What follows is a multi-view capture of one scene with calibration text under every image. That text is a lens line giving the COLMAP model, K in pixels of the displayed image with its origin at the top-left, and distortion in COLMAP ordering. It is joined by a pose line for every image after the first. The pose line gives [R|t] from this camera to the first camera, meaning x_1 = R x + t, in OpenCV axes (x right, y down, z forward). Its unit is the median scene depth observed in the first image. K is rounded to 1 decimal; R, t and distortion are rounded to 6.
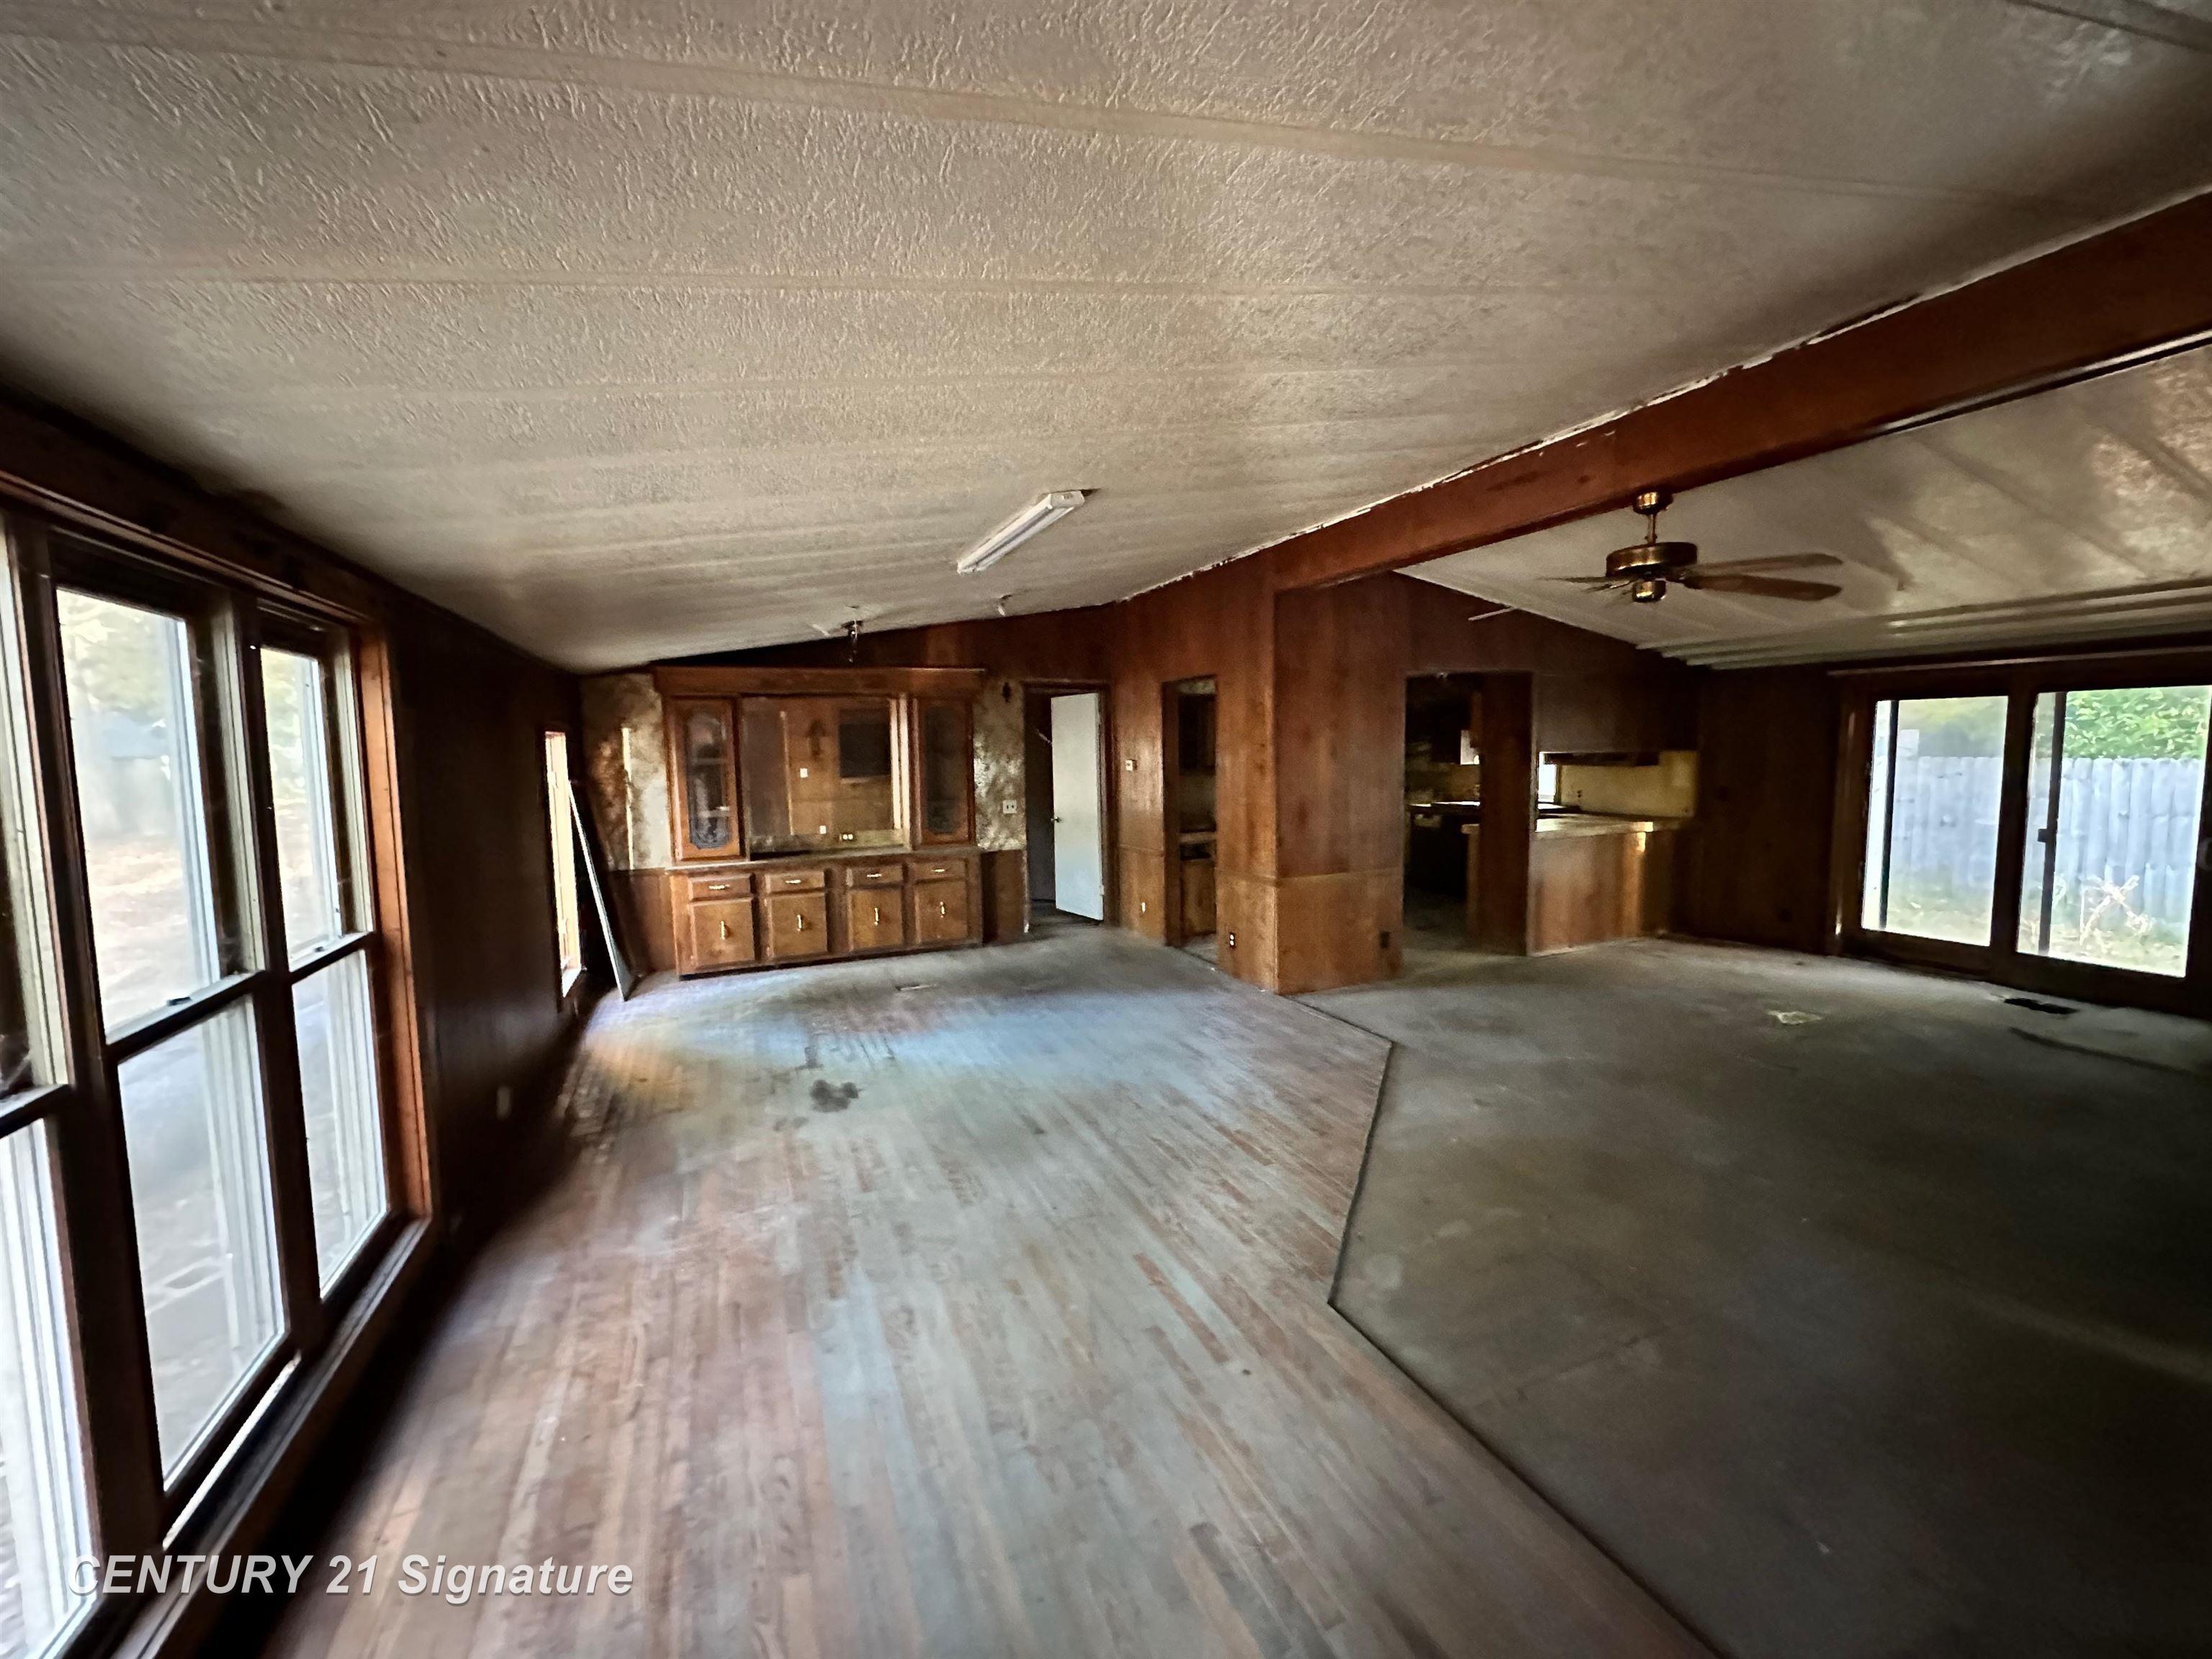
lens RADIAL K [[881.0, 0, 1102.1], [0, 881.0, 822.1], [0, 0, 1]] dist [-0.002443, -0.000318]
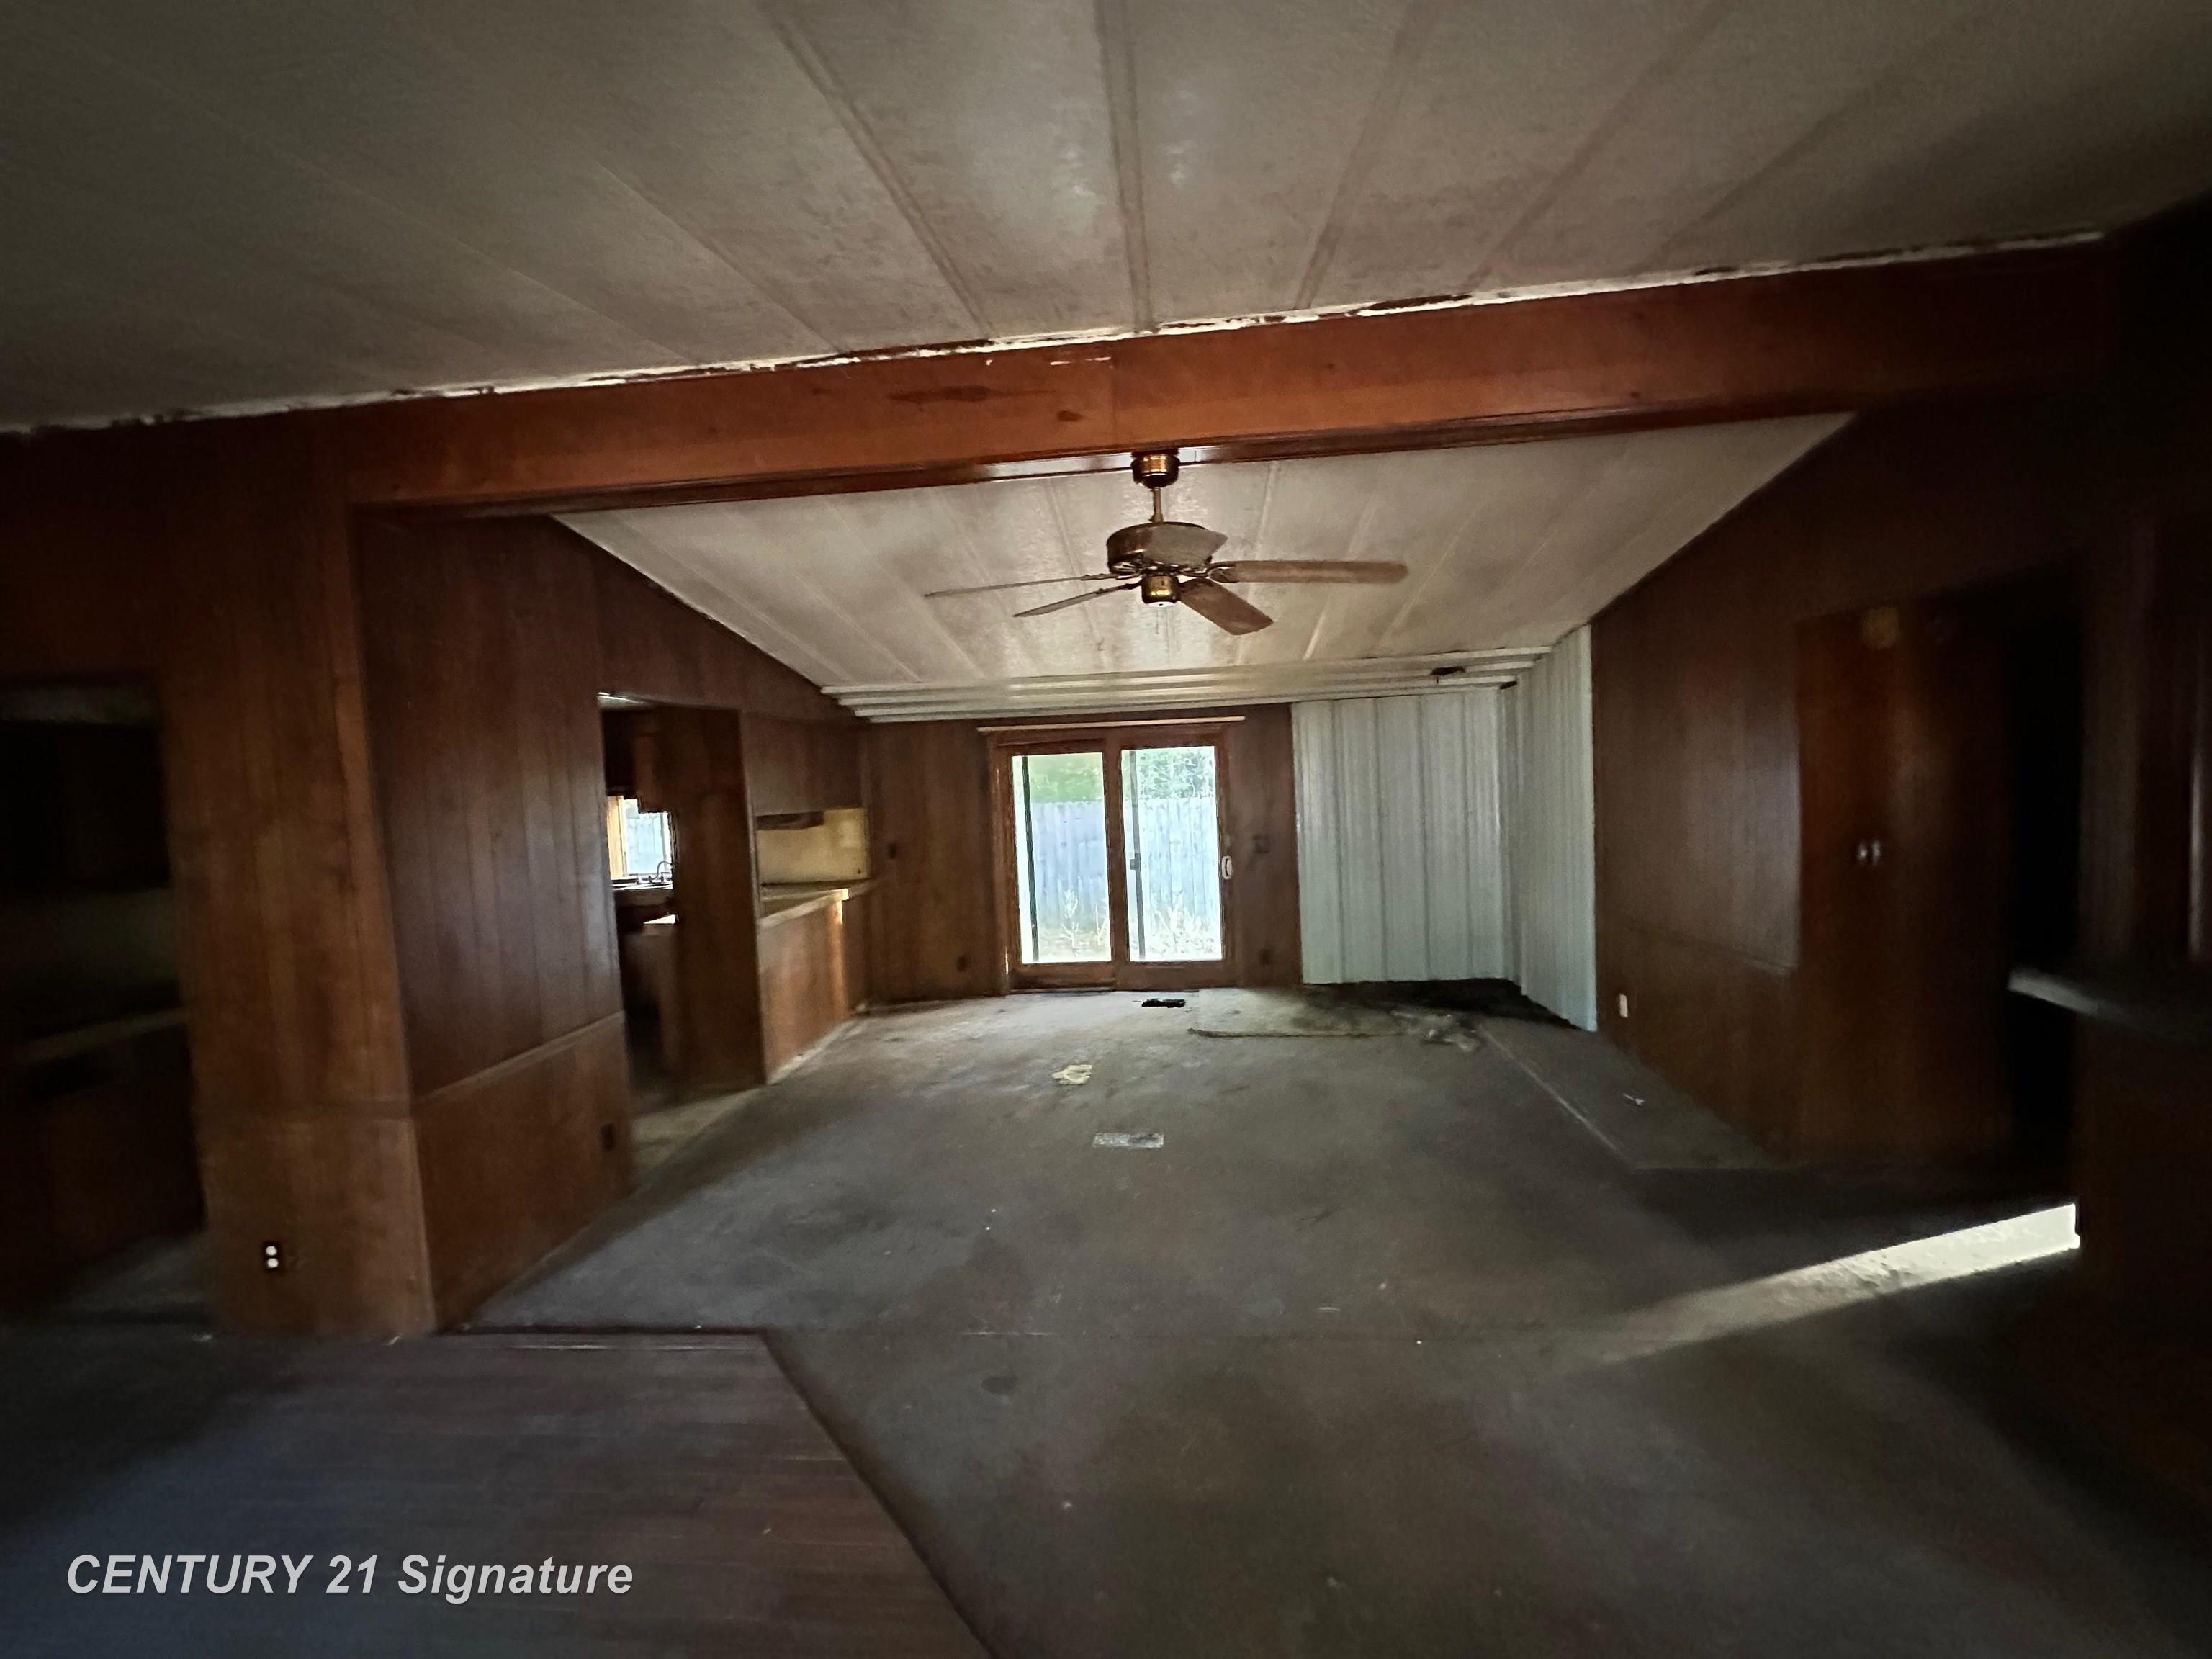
lens RADIAL K [[881.0, 0, 1104.1], [0, 881.0, 825.3], [0, 0, 1]] dist [-0.002443, -0.000318]
pose [[0.474746, -0.052379, 0.878563, -0.035936], [0.110629, 0.993862, -0.000528, -0.041099], [-0.873142, 0.097445, 0.477626, 0.410932]]
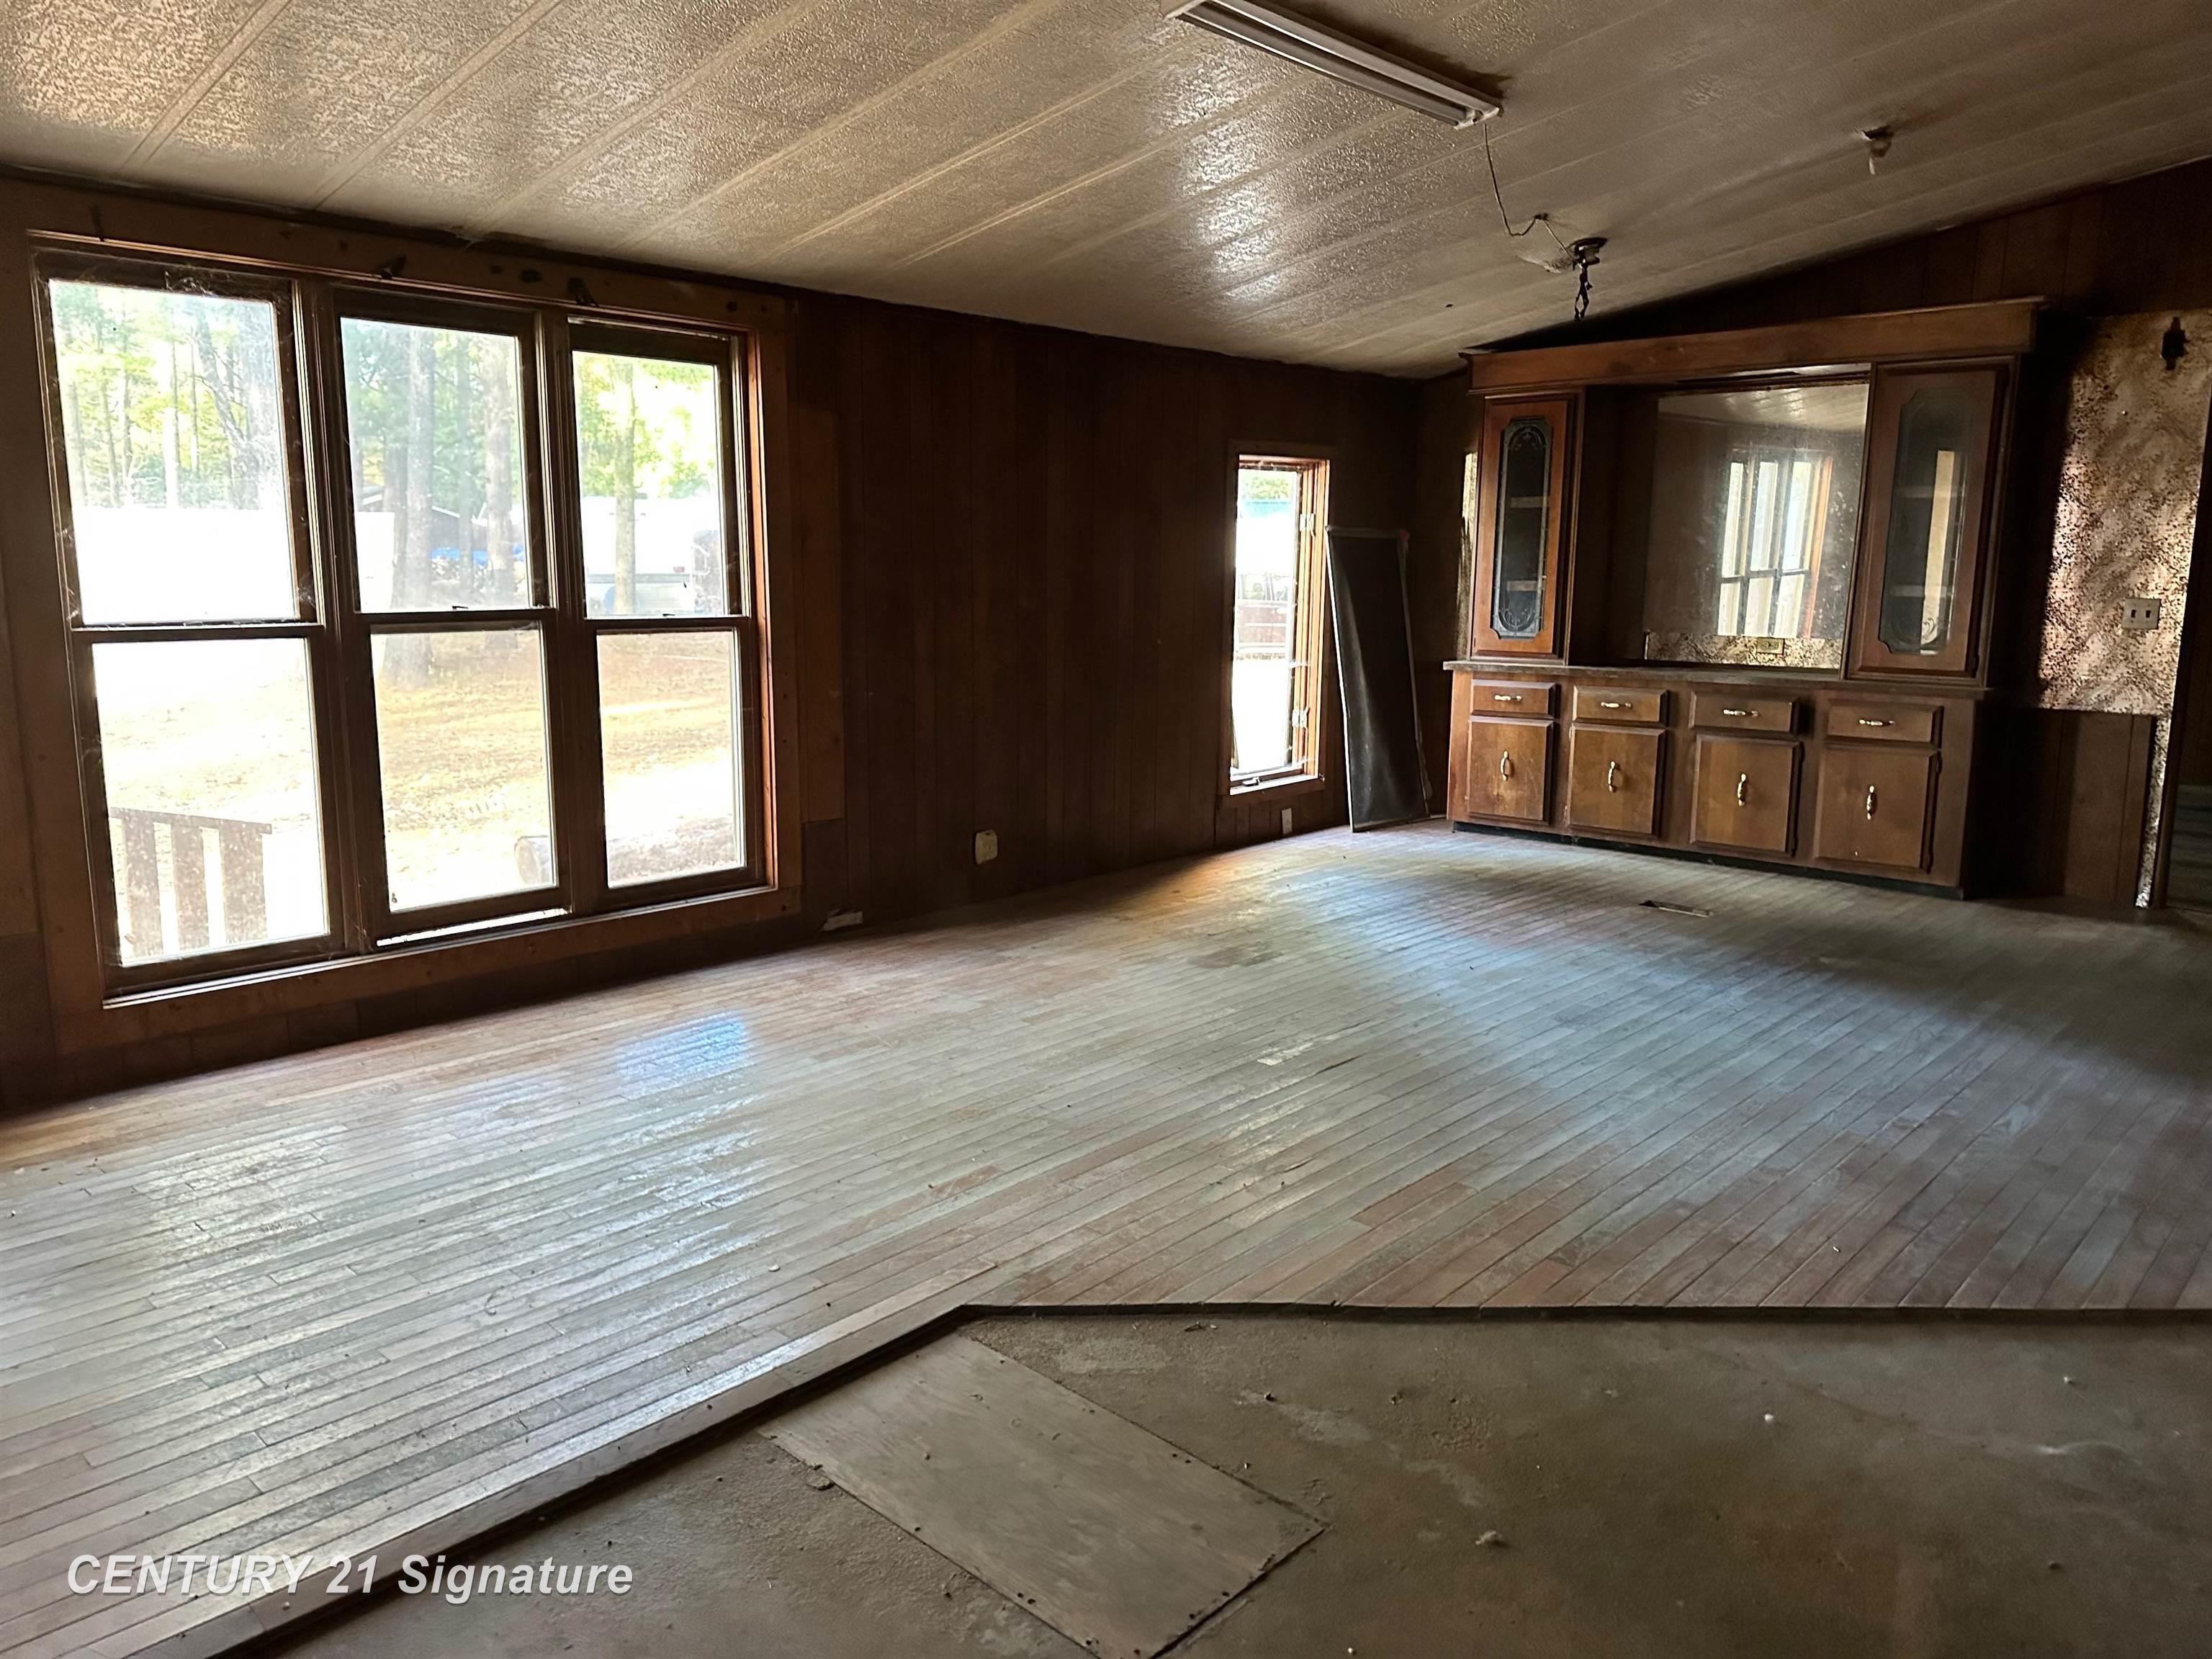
lens RADIAL K [[1544.5, 0, 1097.4], [0, 1544.5, 831.2], [0, 0, 1]] dist [0.002602, -0.007208]
pose [[0.385911, 0.180839, -0.904638, 0.517385], [-0.092340, 0.983246, 0.157161, 0.020066], [0.917903, 0.022884, 0.396144, 0.282047]]
